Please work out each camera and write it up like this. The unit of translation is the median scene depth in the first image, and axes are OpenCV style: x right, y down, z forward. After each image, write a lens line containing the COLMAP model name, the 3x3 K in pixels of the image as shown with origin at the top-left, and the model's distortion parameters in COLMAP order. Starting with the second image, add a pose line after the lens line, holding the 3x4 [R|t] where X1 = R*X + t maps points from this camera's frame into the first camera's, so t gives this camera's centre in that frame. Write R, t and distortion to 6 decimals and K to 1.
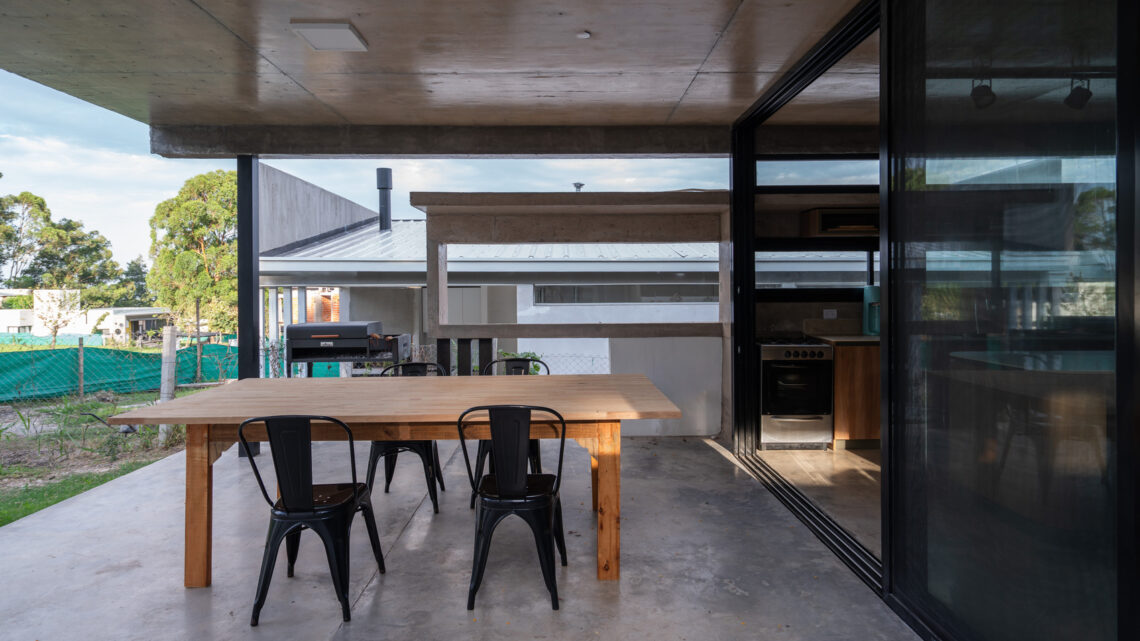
lens RADIAL K [[625.3, 0, 582.6], [0, 625.3, 292.1], [0, 0, 1]] dist [-0.000714, 0.000619]
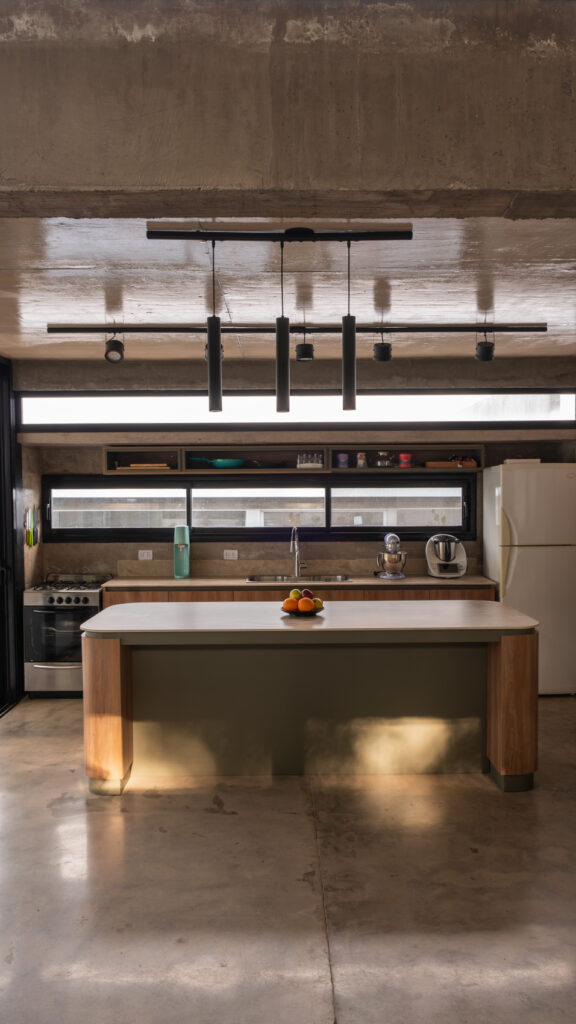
lens RADIAL K [[785.1, 0, 309.9], [0, 785.1, 528.1], [0, 0, 1]] dist [0.010444, -0.005622]
pose [[0.999990, 0.000840, -0.004456, 0.681793], [-0.000647, 0.999067, 0.043193, -0.059853], [0.004488, -0.043190, 0.999057, -0.189883]]
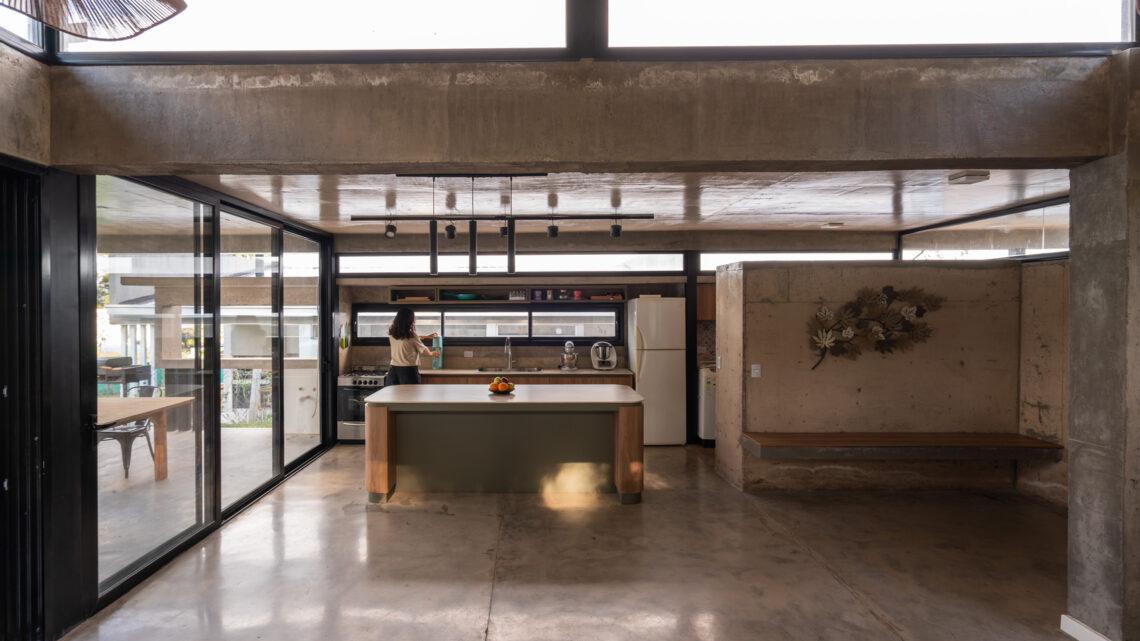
lens RADIAL K [[532.7, 0, 532.3], [0, 532.7, 307.4], [0, 0, 1]] dist [-0.011545, 0.003682]
pose [[0.999355, 0.002717, -0.035804, 0.758181], [-0.002852, 0.999989, -0.003715, -0.076676], [0.035793, 0.003815, 0.999352, -0.279172]]
